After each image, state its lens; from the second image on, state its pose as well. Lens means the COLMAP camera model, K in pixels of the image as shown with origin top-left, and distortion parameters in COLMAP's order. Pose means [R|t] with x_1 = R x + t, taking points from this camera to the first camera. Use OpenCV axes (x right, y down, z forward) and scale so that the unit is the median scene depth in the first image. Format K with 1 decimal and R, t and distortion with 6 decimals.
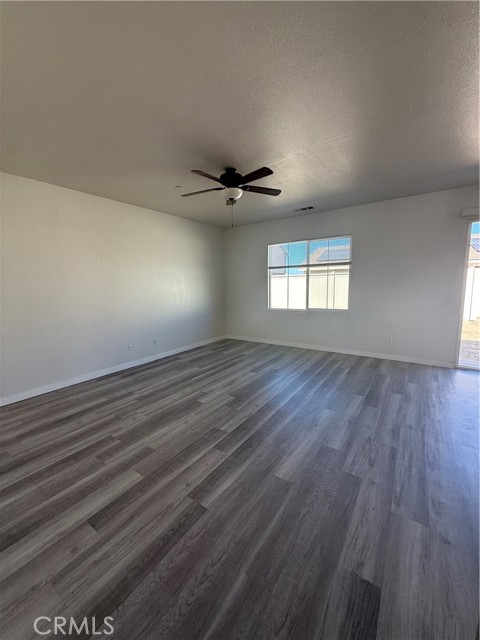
lens RADIAL K [[255.5, 0, 240.0], [0, 255.5, 320.0], [0, 0, 1]] dist [0.001310, 0.000105]
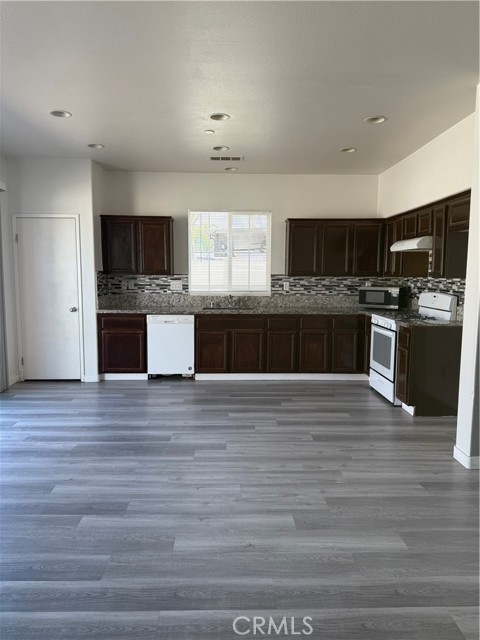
lens RADIAL K [[459.4, 0, 240.0], [0, 459.4, 320.0], [0, 0, 1]] dist [0.052321, -0.058467]
pose [[-0.595662, -0.073922, 0.799827, -0.494162], [0.113192, 0.978094, 0.174697, -0.245390], [-0.795220, 0.194595, -0.574246, 1.734670]]
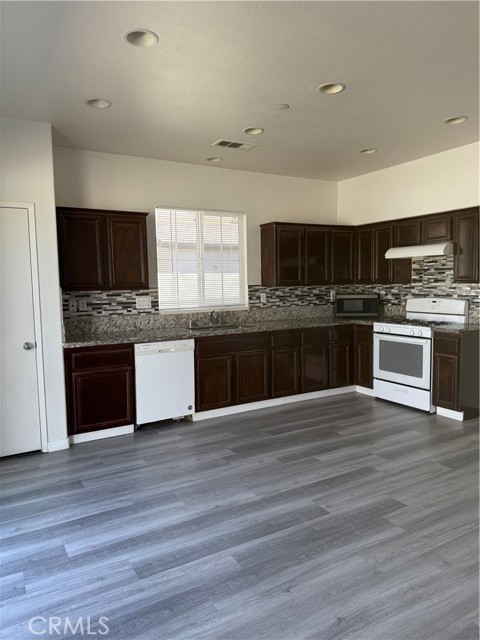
lens RADIAL K [[459.4, 0, 240.0], [0, 459.4, 320.0], [0, 0, 1]] dist [0.052321, -0.058467]
pose [[-0.910110, -0.003600, 0.414350, 0.749740], [0.088511, 0.975194, 0.202885, -0.328969], [-0.404802, 0.221322, -0.887216, 2.166954]]
